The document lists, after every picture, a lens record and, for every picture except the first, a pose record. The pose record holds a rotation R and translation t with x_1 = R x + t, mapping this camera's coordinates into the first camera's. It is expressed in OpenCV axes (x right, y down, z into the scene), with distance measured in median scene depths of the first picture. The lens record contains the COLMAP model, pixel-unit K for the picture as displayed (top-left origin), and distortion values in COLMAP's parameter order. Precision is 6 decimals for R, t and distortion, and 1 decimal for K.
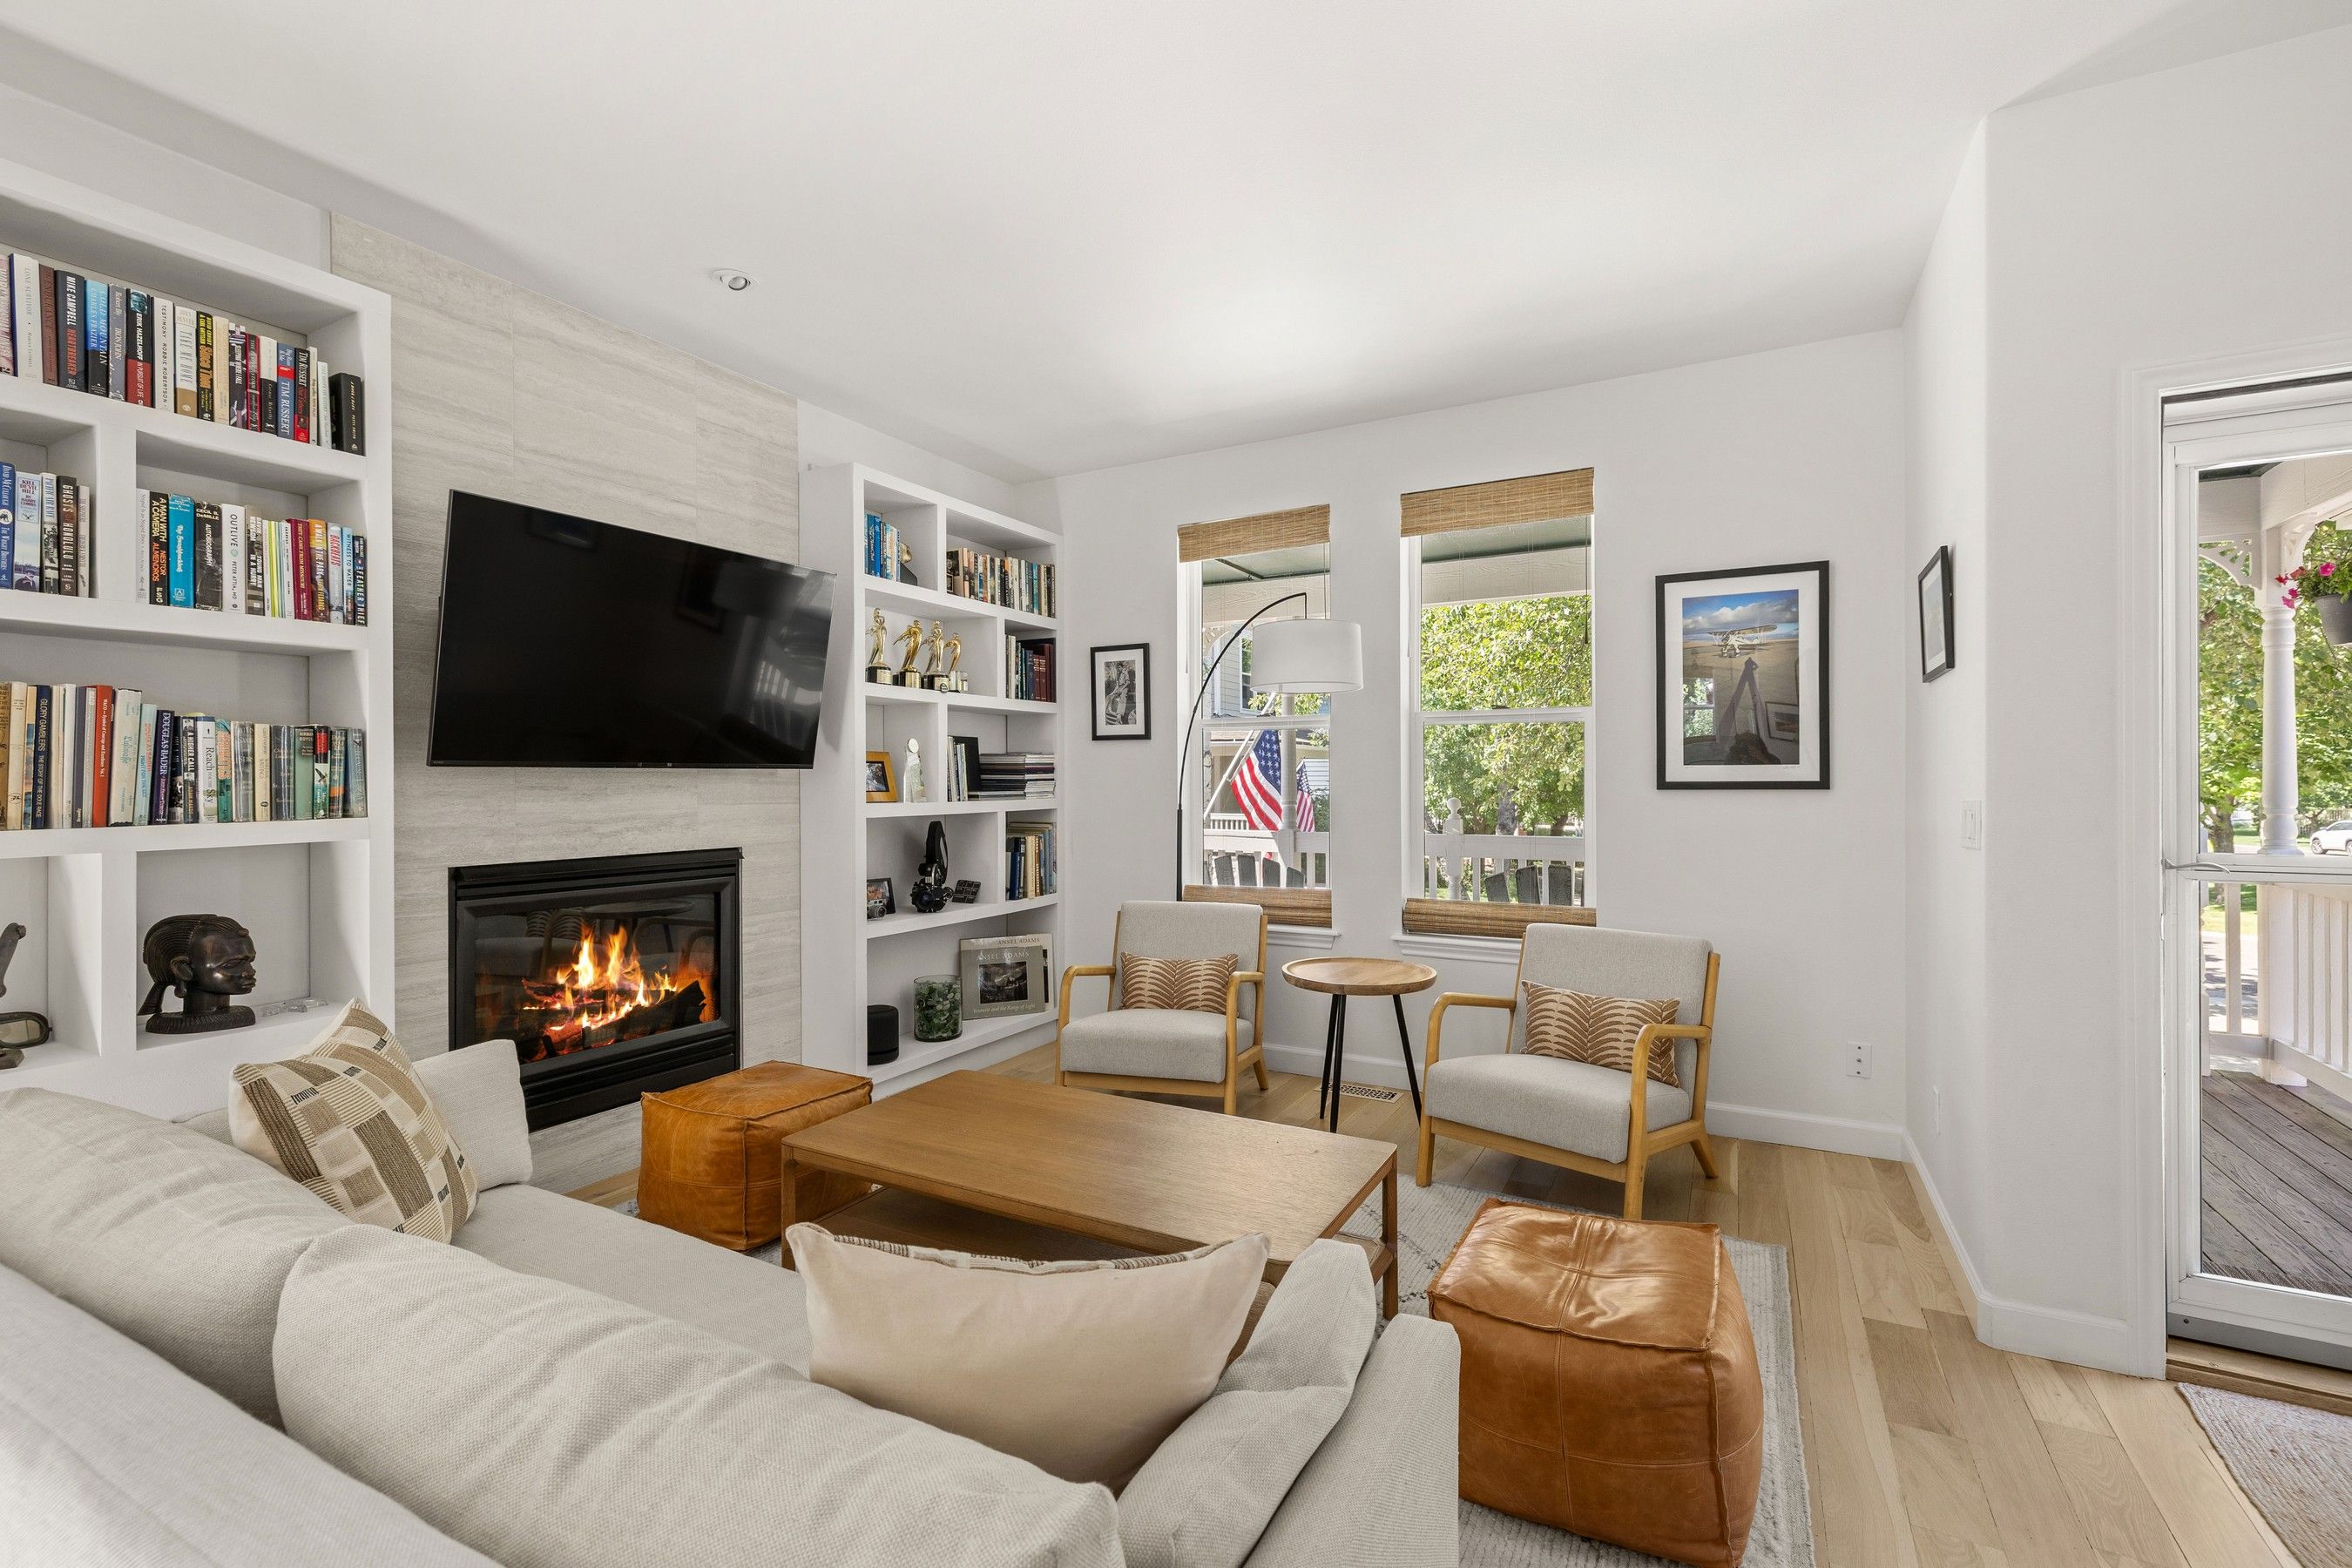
lens RADIAL K [[1001.4, 0, 1182.5], [0, 1001.4, 784.2], [0, 0, 1]] dist [-0.002383, -0.000520]
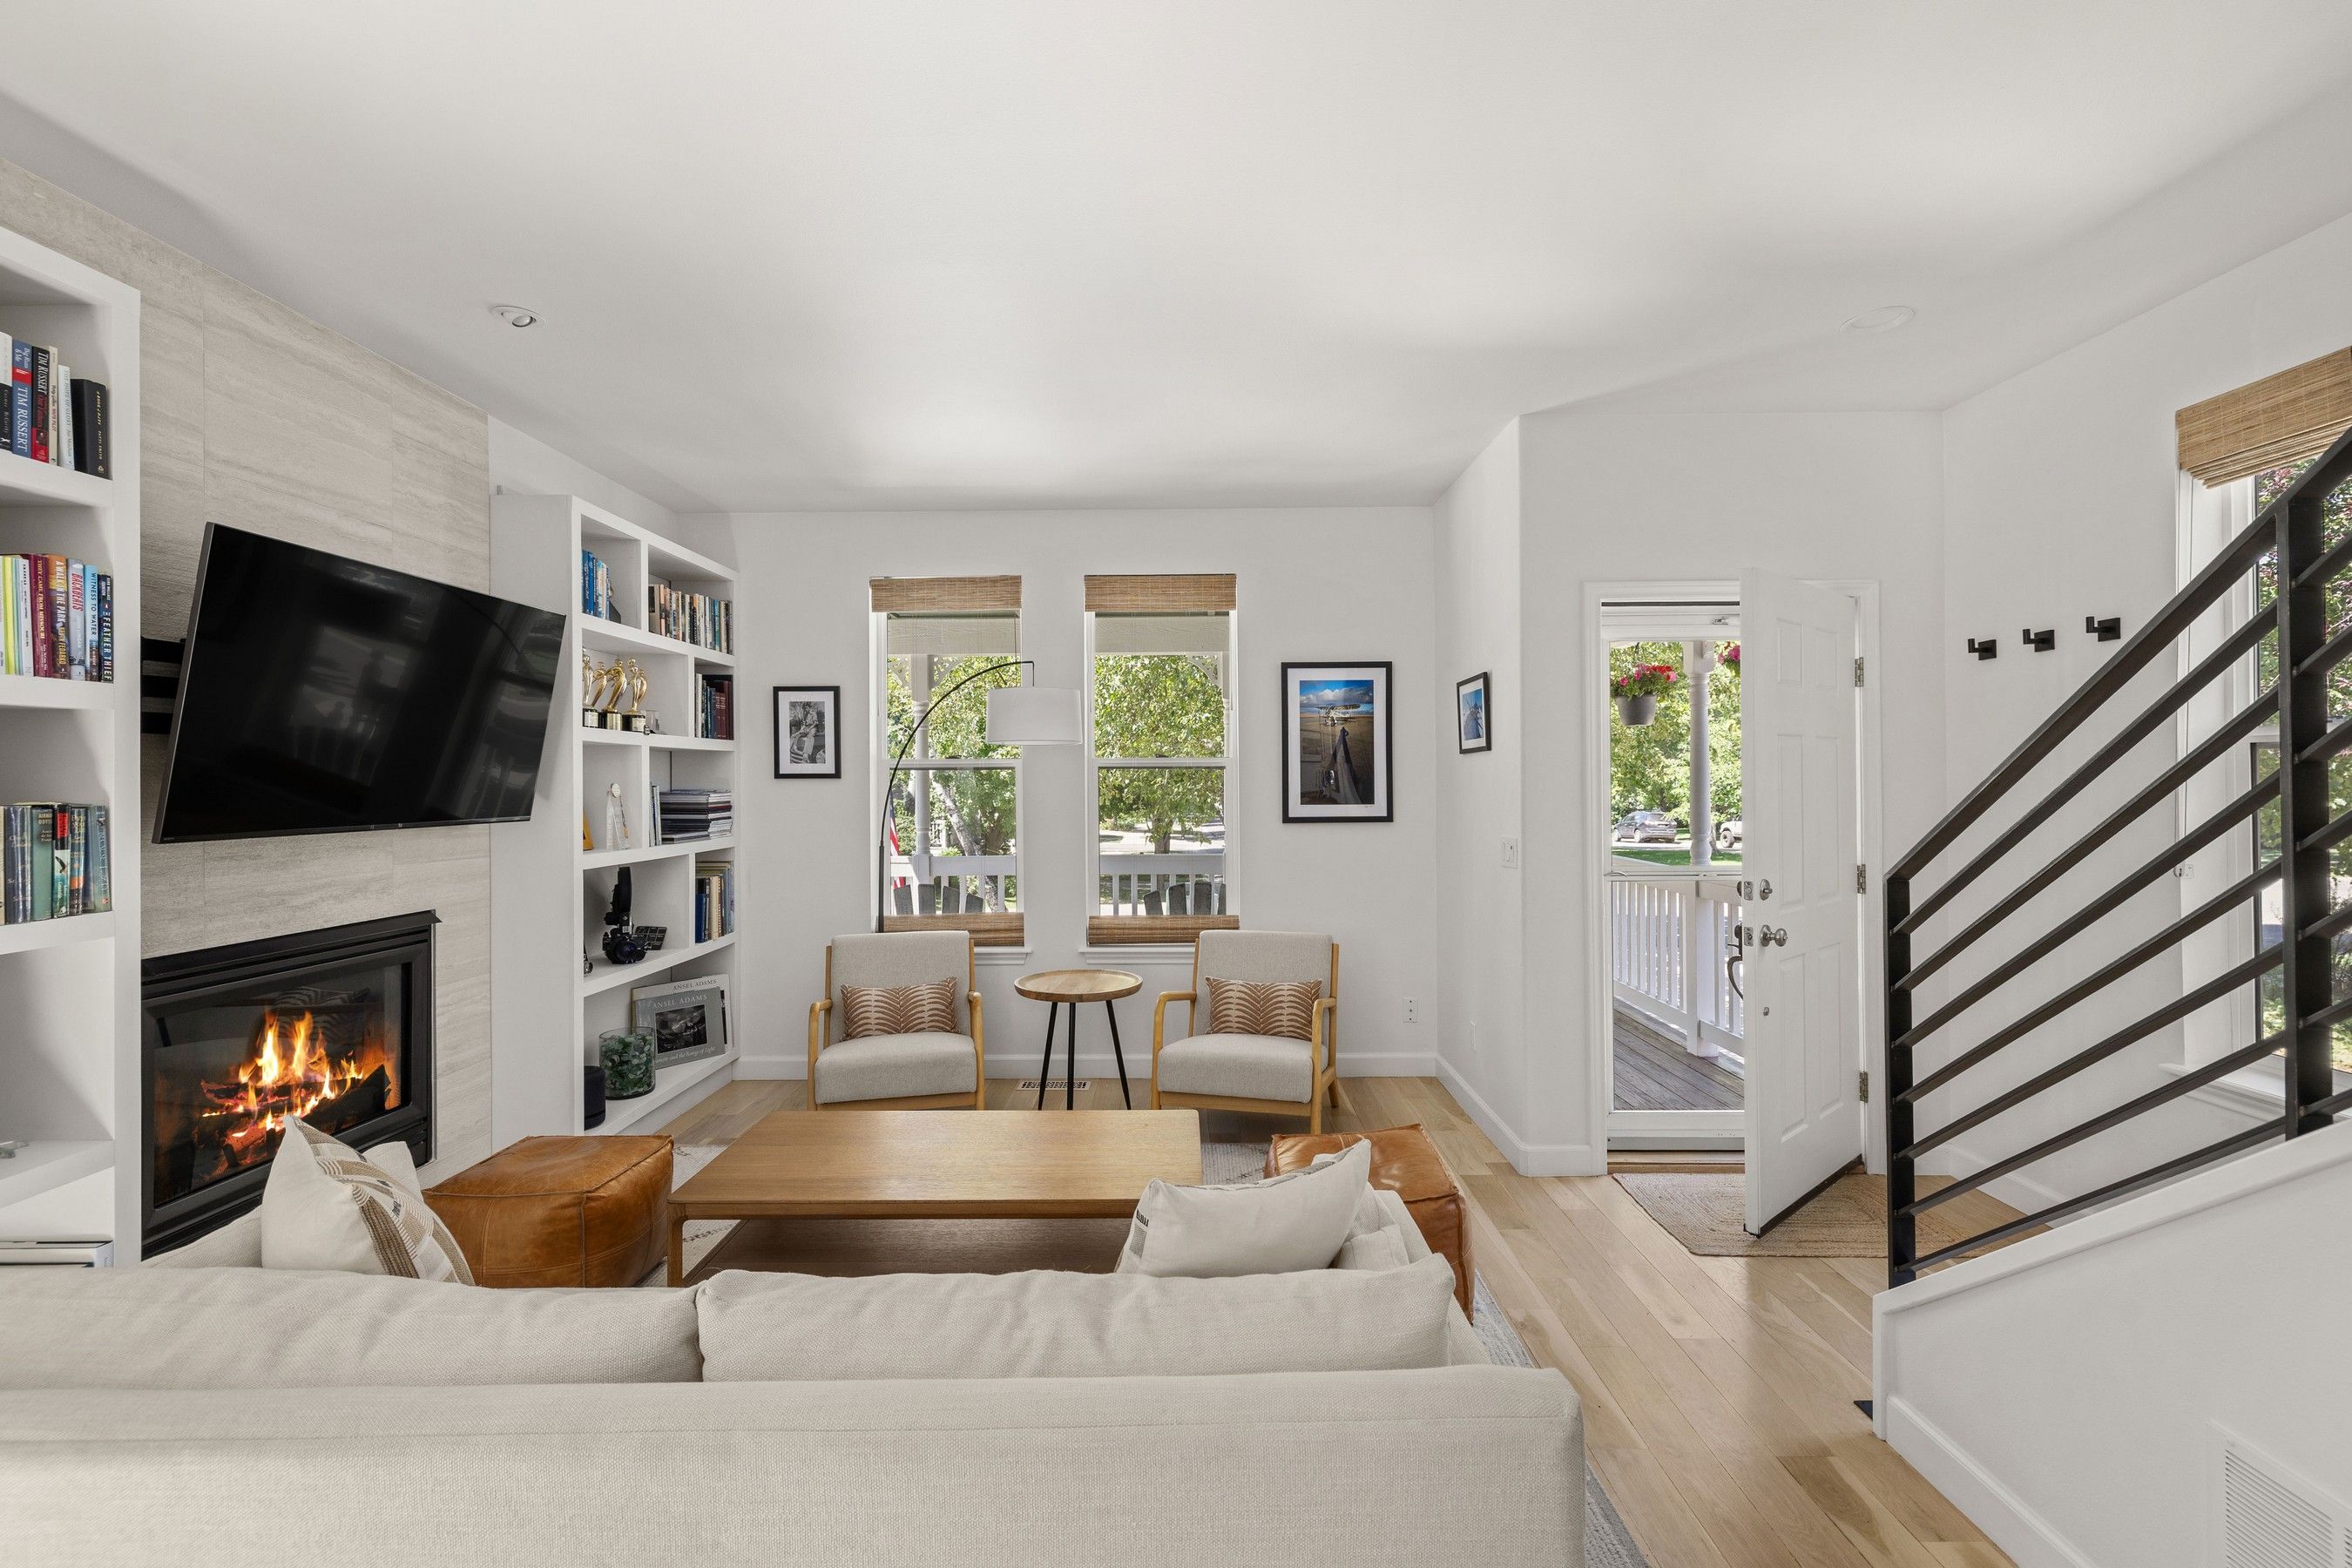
lens RADIAL K [[1001.4, 0, 1169.6], [0, 1001.4, 781.5], [0, 0, 1]] dist [-0.002383, -0.000520]
pose [[0.883650, -0.002191, 0.468143, -0.289611], [0.005561, 0.999968, -0.005817, -0.044512], [-0.468115, 0.007743, 0.883634, -0.105600]]
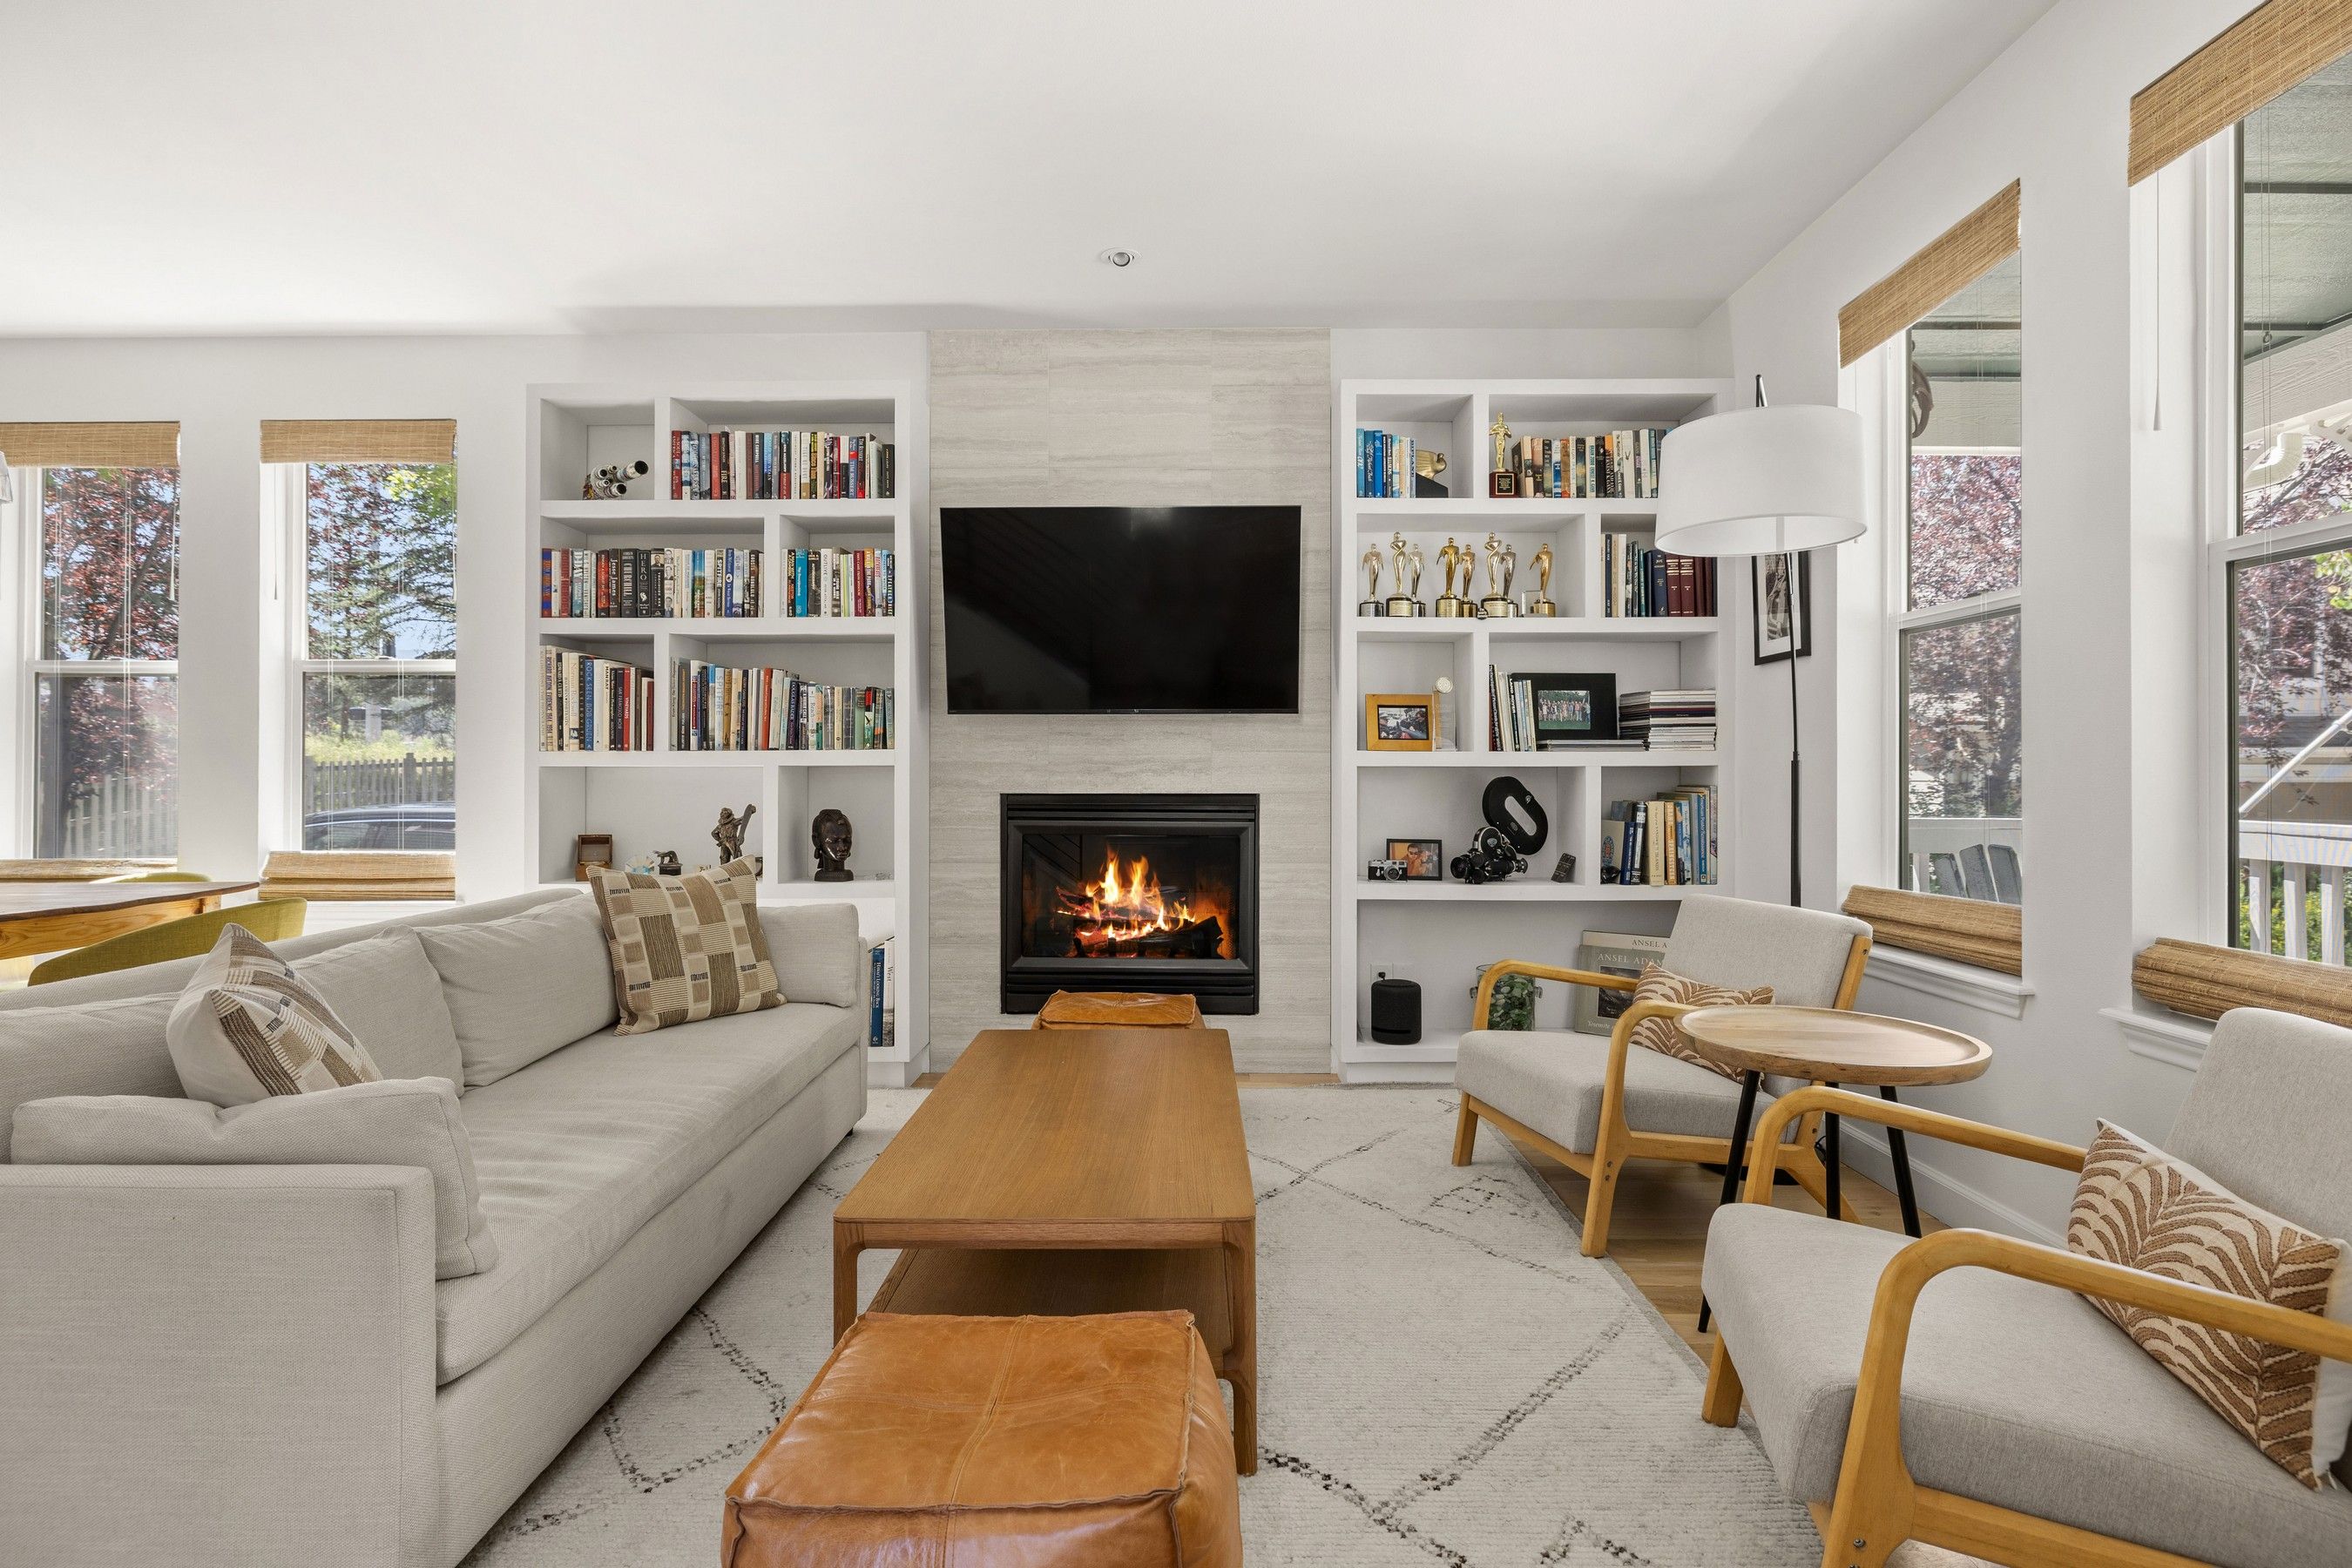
lens RADIAL K [[1166.4, 0, 1196.7], [0, 1166.4, 778.6], [0, 0, 1]] dist [-0.009457, -0.001152]
pose [[0.475702, 0.004020, -0.879597, 0.590871], [-0.006051, 0.999981, 0.001297, 0.048417], [0.879586, 0.004705, 0.475717, 0.399354]]
